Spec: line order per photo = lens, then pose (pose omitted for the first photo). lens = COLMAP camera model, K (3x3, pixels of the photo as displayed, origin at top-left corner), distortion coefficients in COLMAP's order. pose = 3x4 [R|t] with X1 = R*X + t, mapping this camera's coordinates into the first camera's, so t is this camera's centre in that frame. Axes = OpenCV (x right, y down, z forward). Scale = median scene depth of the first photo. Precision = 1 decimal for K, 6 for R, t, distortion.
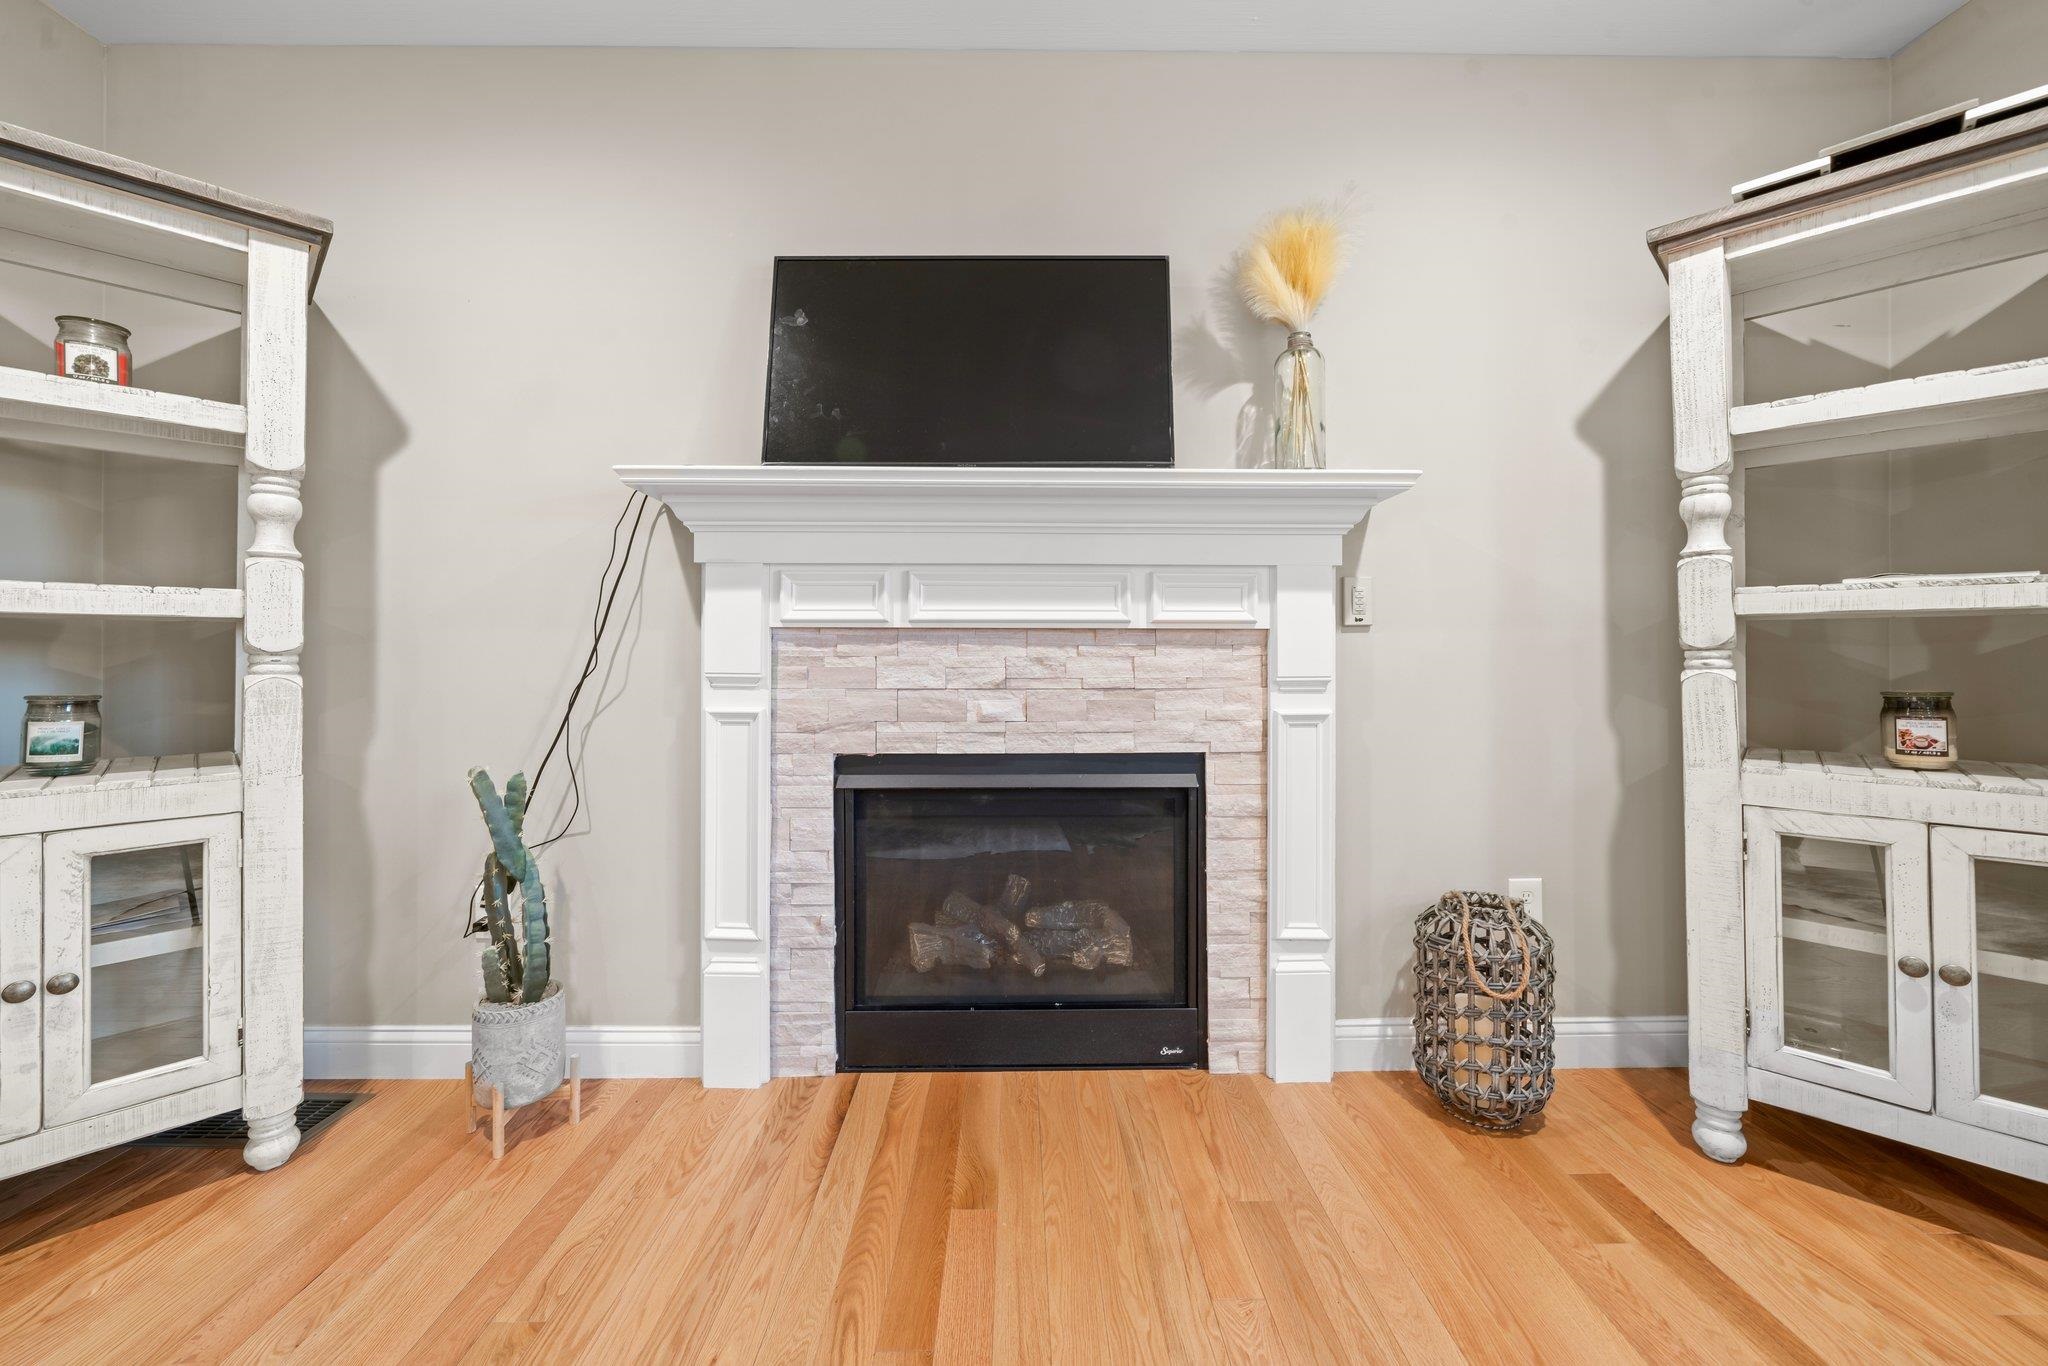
lens RADIAL K [[758.2, 0, 1025.6], [0, 758.2, 649.5], [0, 0, 1]] dist [-0.011009, 0.000018]
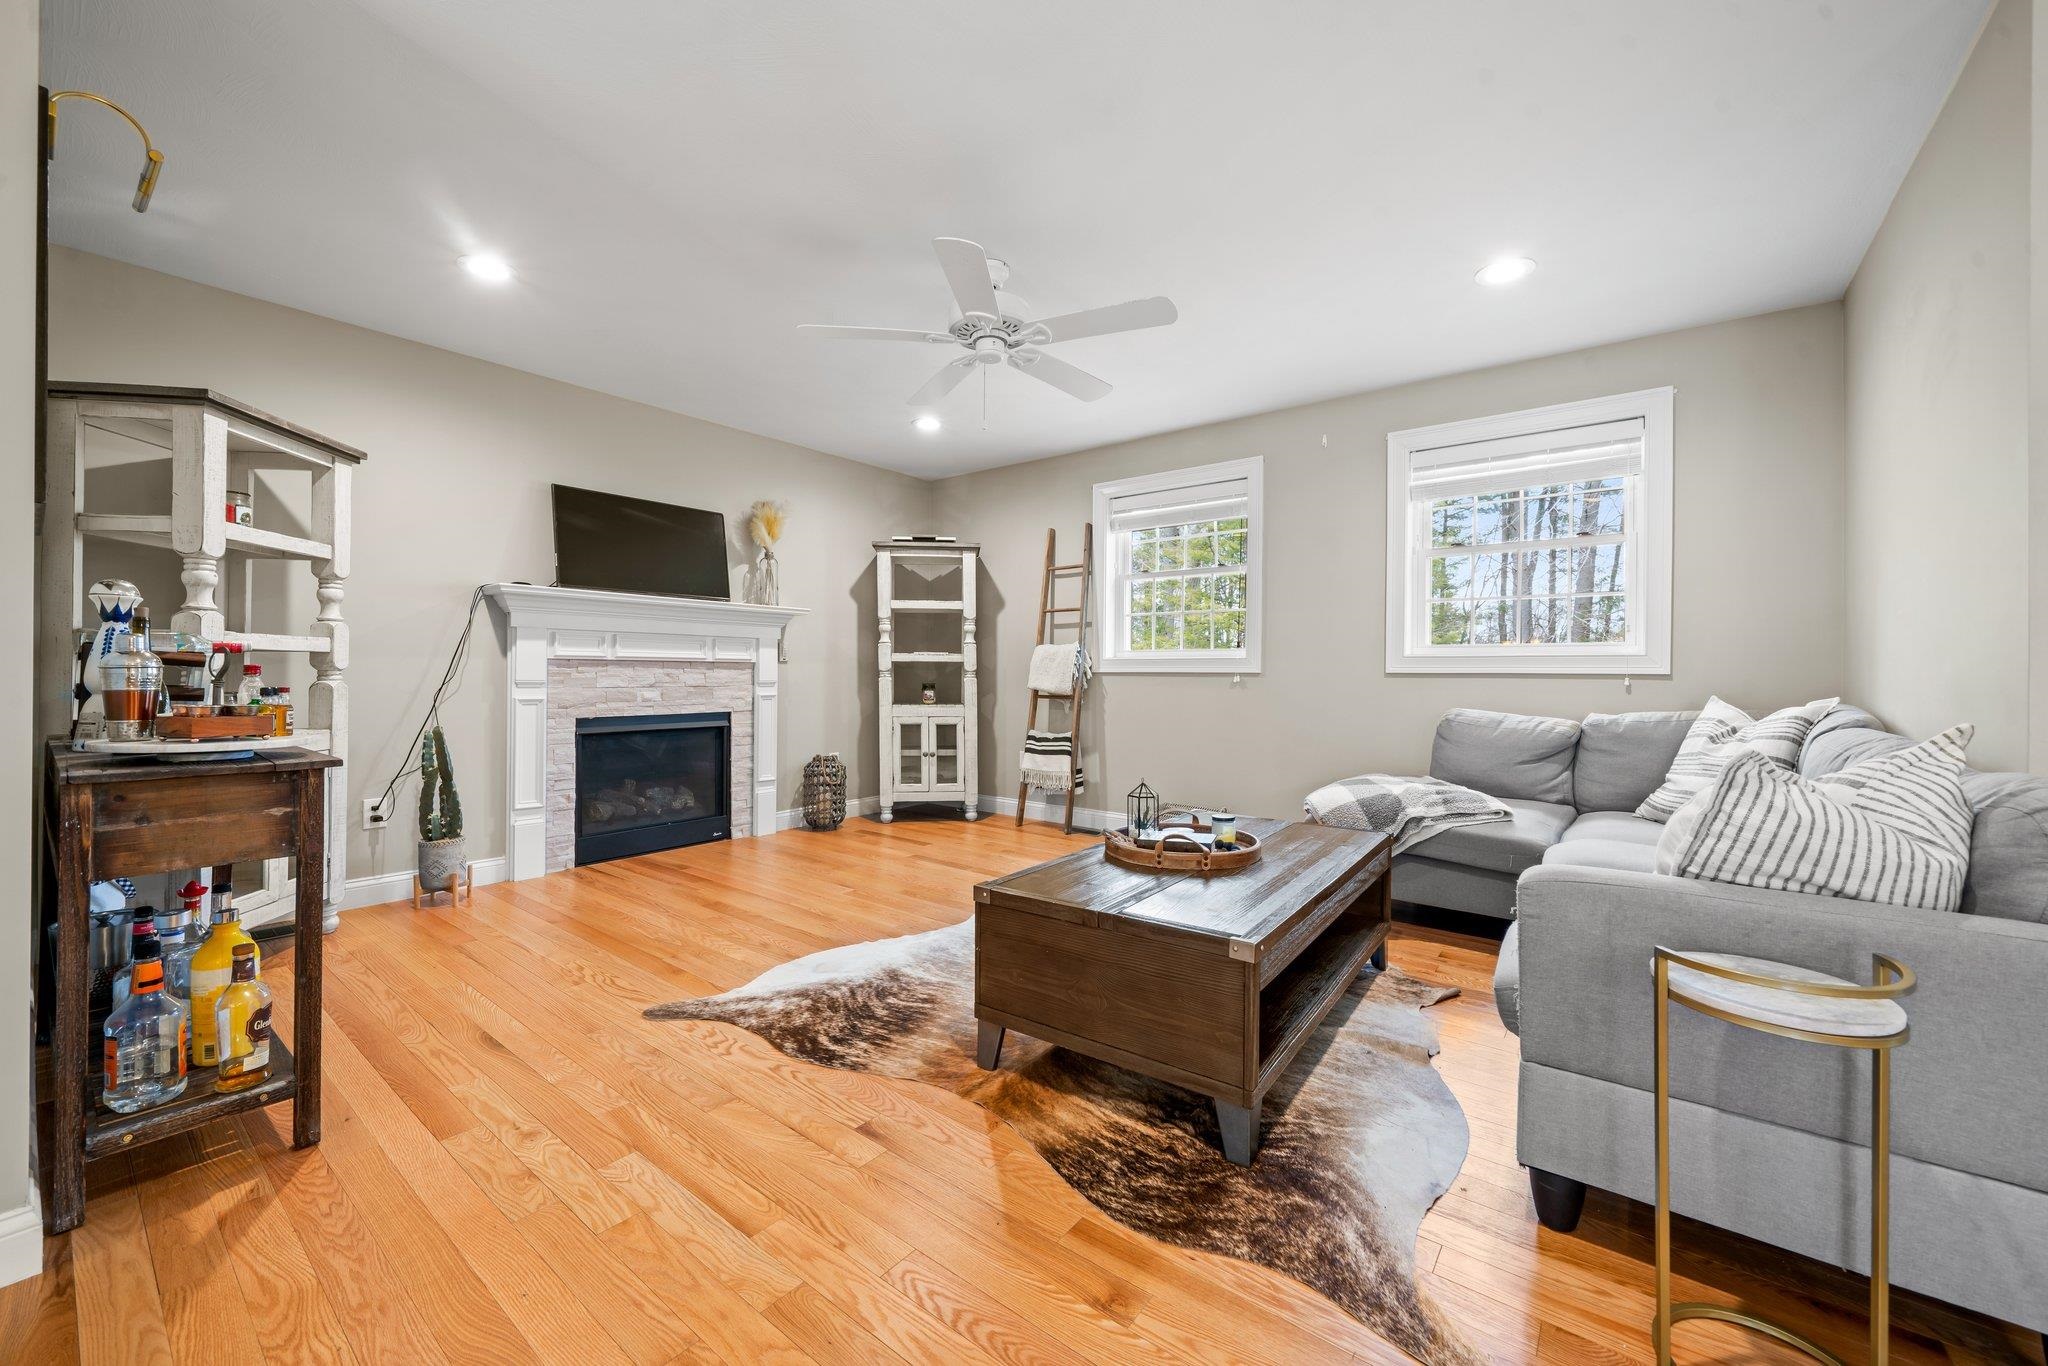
lens RADIAL K [[788.1, 0, 1020.5], [0, 788.1, 670.4], [0, 0, 1]] dist [-0.001098, -0.000064]
pose [[0.621797, 0.005104, 0.783162, -1.228916], [-0.009445, 0.999955, 0.000982, -0.011398], [-0.783122, -0.008007, 0.621817, -1.388248]]
